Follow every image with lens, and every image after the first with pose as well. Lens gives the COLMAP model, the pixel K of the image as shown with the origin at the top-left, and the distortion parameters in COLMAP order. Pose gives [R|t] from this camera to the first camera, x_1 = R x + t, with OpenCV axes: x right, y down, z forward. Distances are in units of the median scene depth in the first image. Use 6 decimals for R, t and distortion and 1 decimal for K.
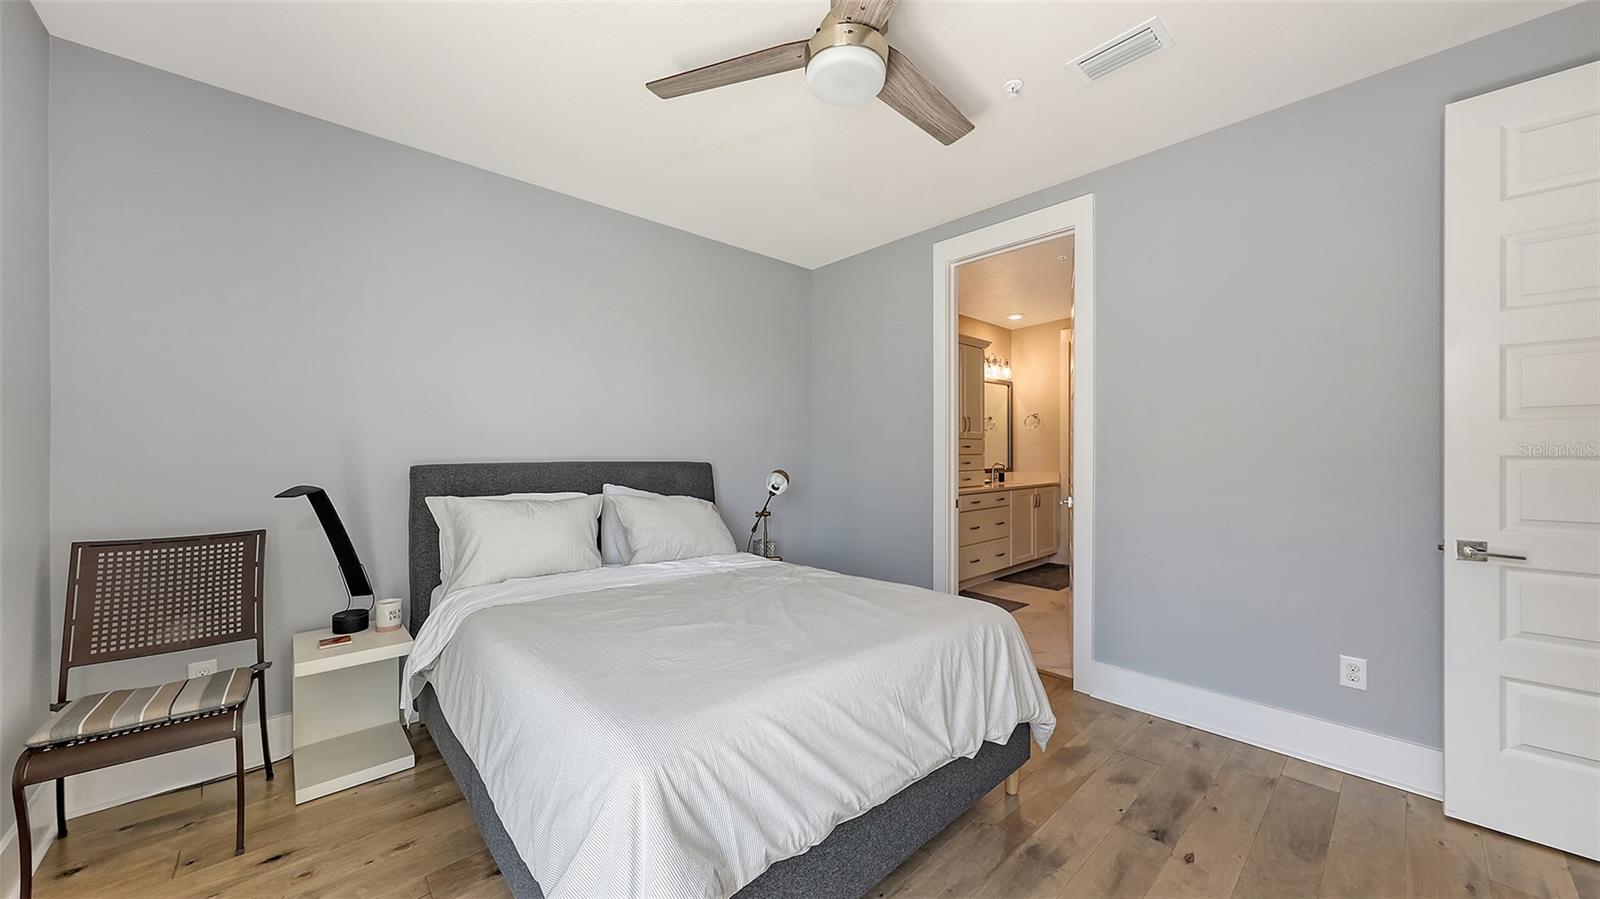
lens RADIAL K [[567.2, 0, 808.8], [0, 567.2, 446.6], [0, 0, 1]] dist [0.008843, -0.001508]
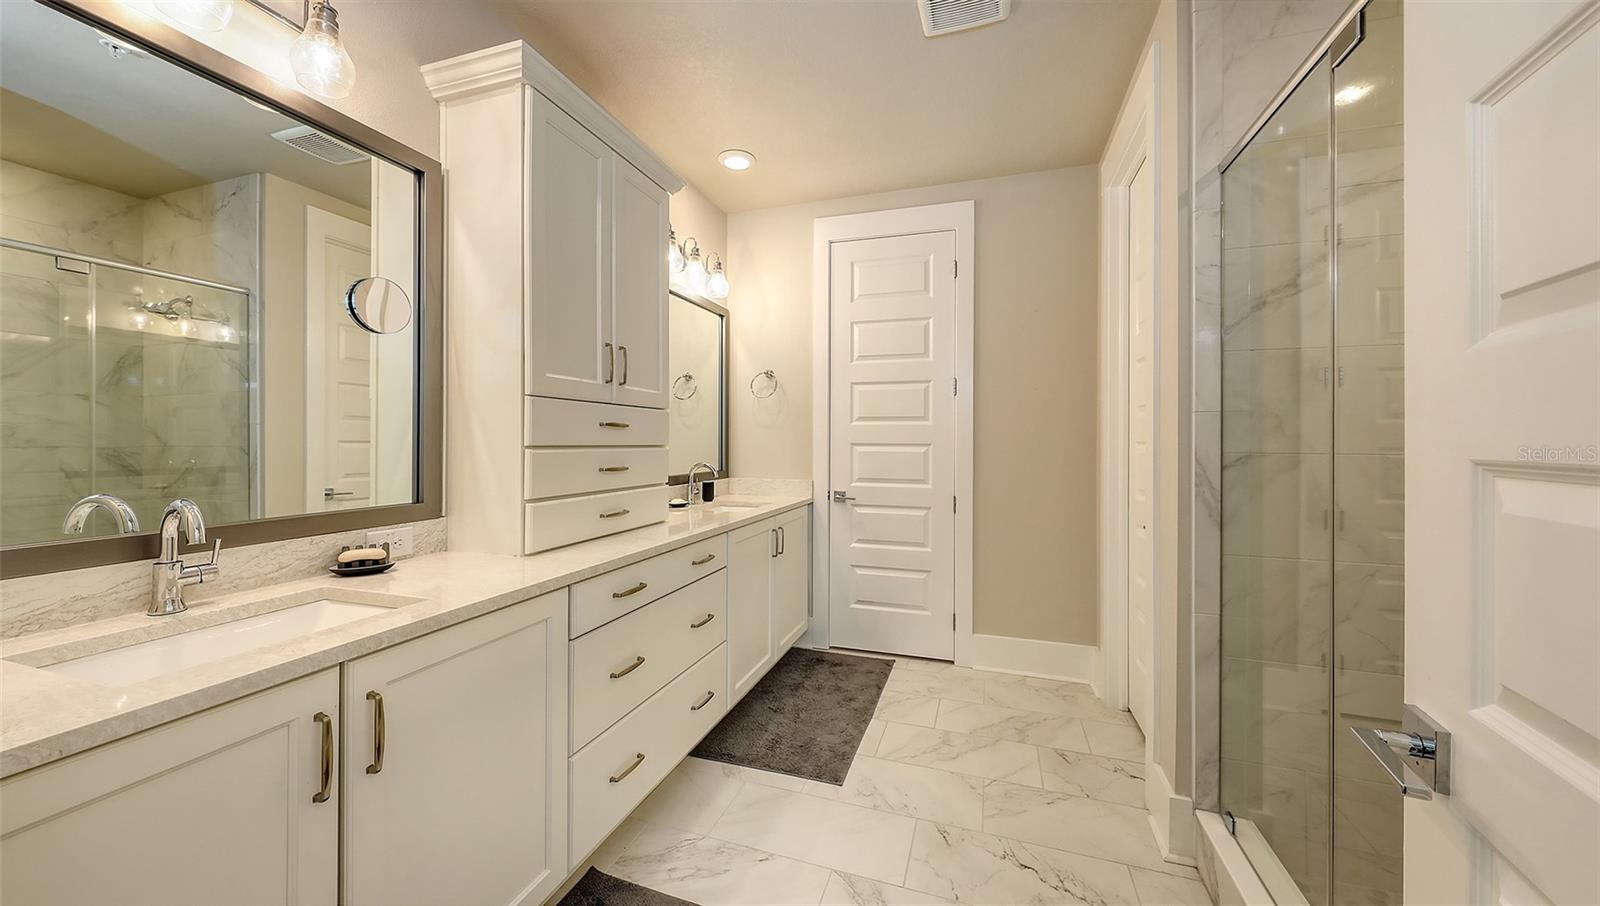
lens RADIAL K [[566.4, 0, 809.1], [0, 566.4, 441.5], [0, 0, 1]] dist [0.002139, -0.000094]
pose [[0.877554, 0.003877, 0.479463, 0.181826], [-0.004314, 0.999991, -0.000189, 0.009645], [-0.479459, -0.001902, 0.877562, 0.529872]]
